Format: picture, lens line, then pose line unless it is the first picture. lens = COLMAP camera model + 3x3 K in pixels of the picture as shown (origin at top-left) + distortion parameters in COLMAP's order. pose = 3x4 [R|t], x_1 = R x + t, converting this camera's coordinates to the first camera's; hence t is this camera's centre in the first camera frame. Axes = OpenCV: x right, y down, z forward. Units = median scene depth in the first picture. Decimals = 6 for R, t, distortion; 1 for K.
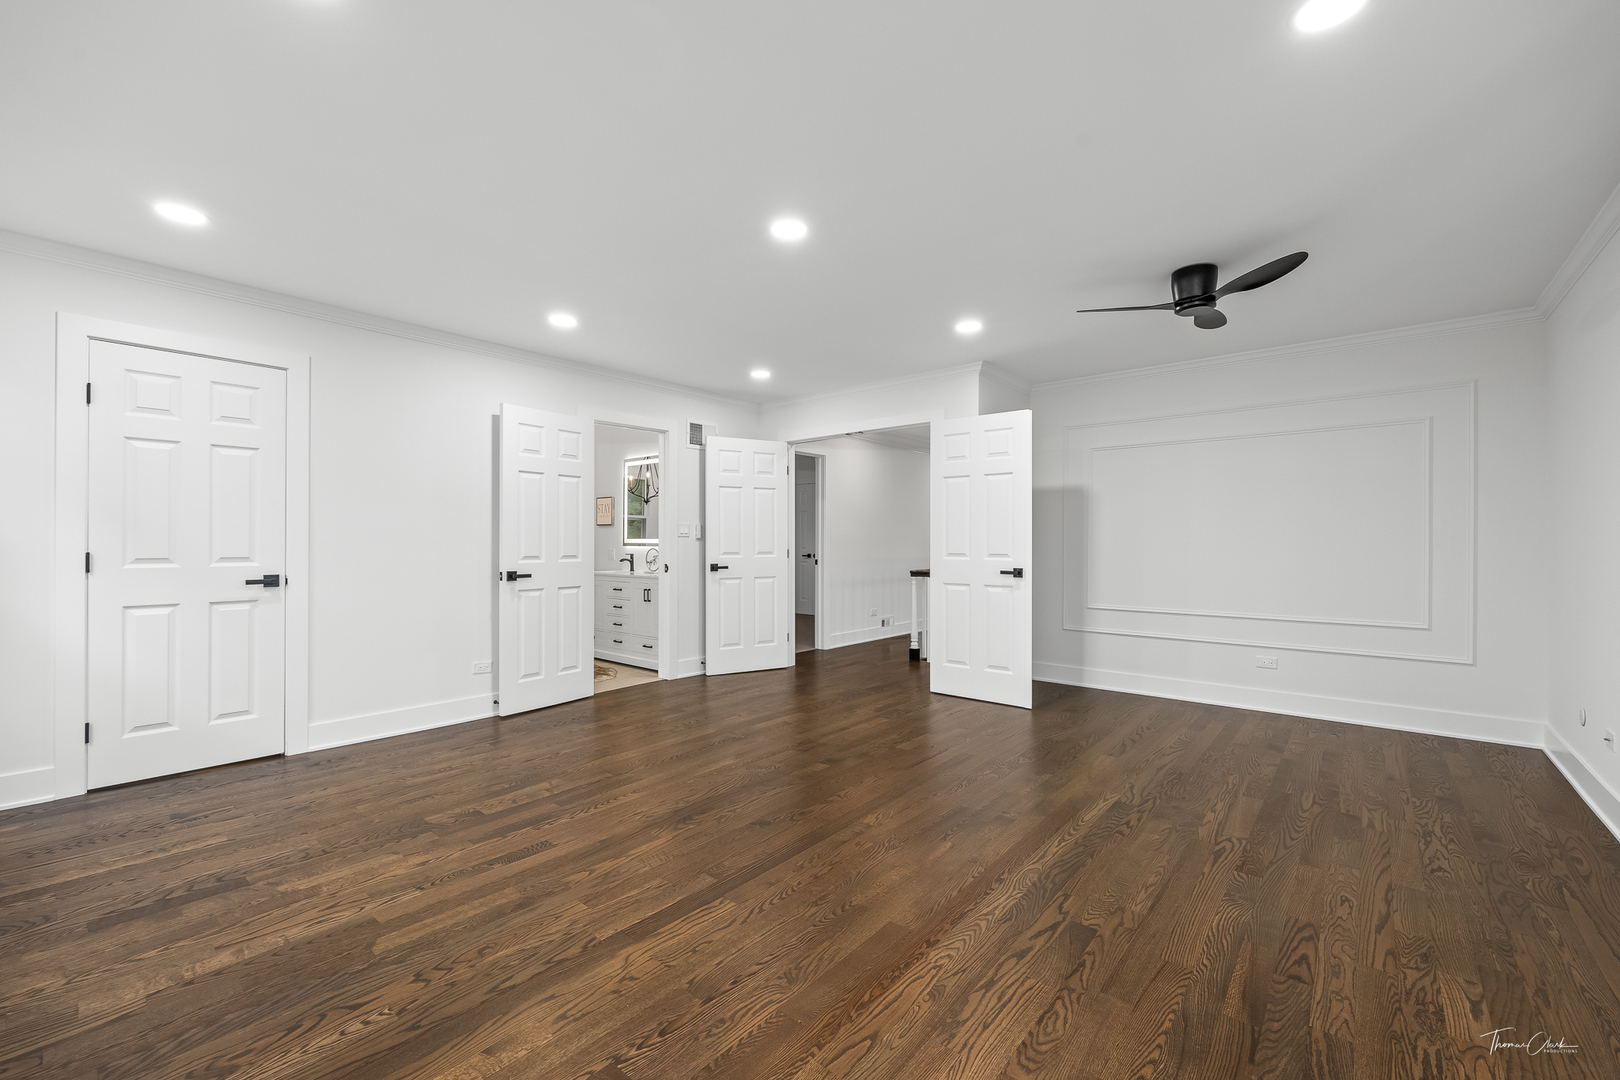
lens RADIAL K [[665.2, 0, 810.0], [0, 665.2, 540.0], [0, 0, 1]] dist [0.000359, -0.000064]
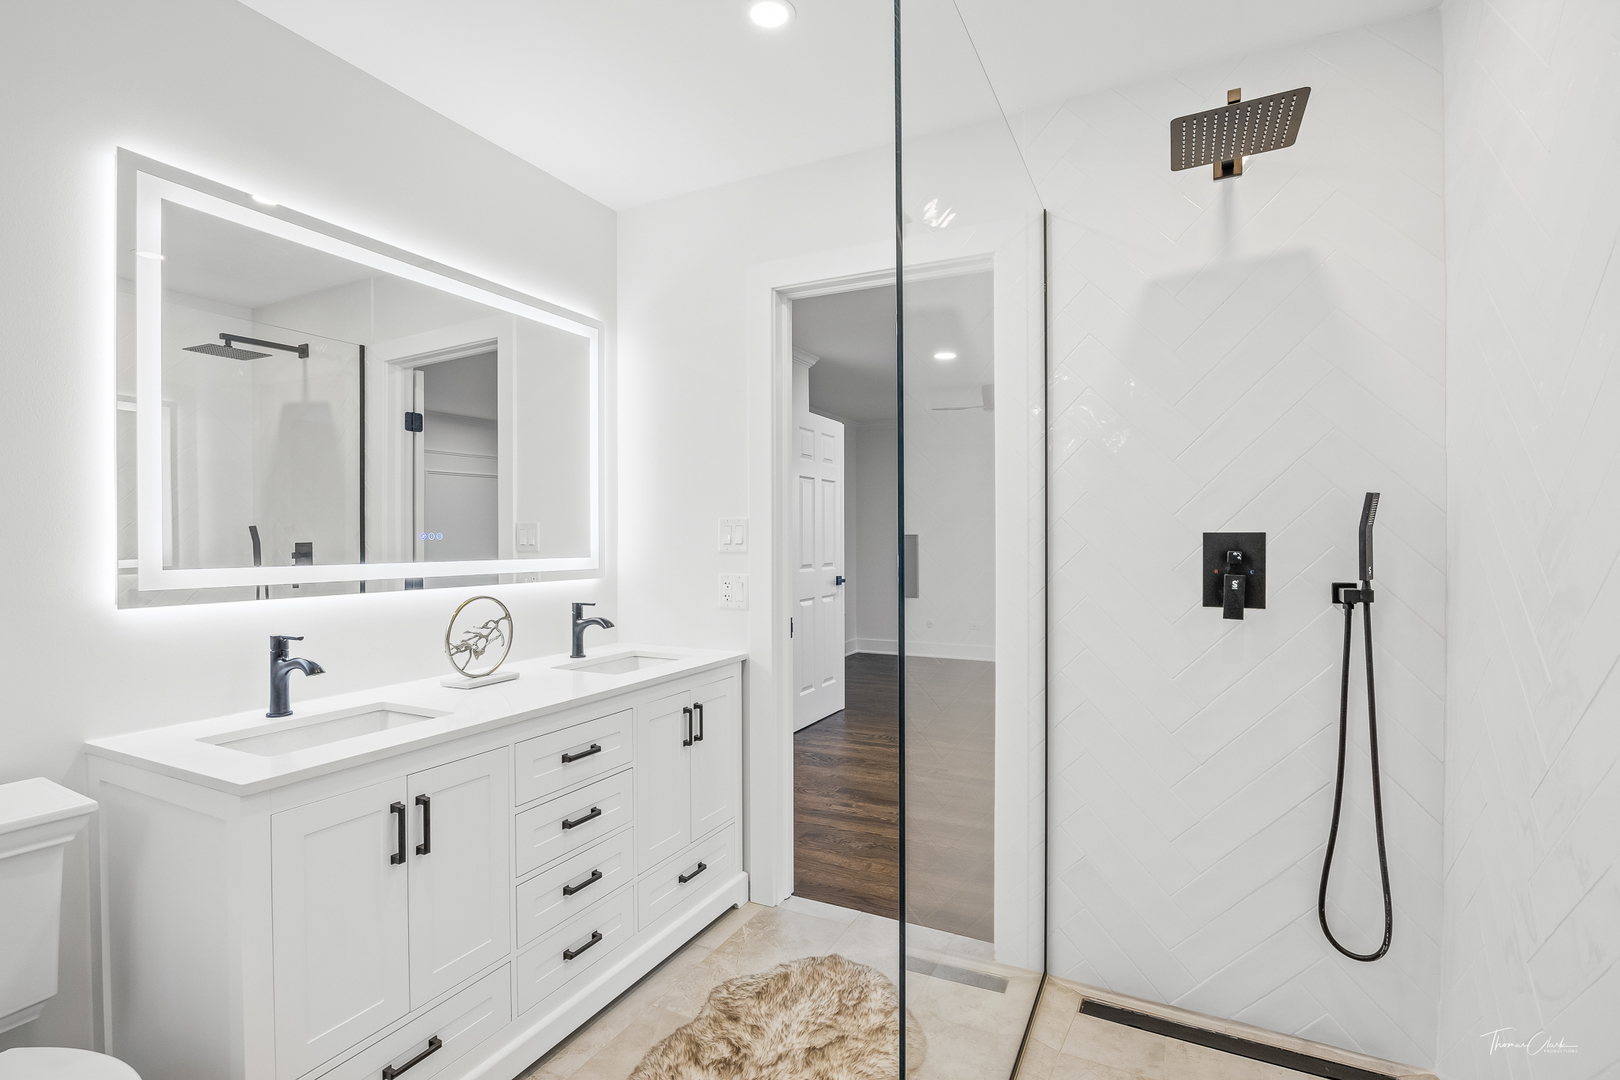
lens RADIAL K [[759.7, 0, 810.0], [0, 759.7, 540.0], [0, 0, 1]] dist [-0.000080, -0.000010]
pose [[-0.221098, -0.000963, 0.975251, -0.776215], [0.002270, 0.999996, 0.001502, -0.014350], [-0.975249, 0.002546, -0.221095, 1.251054]]
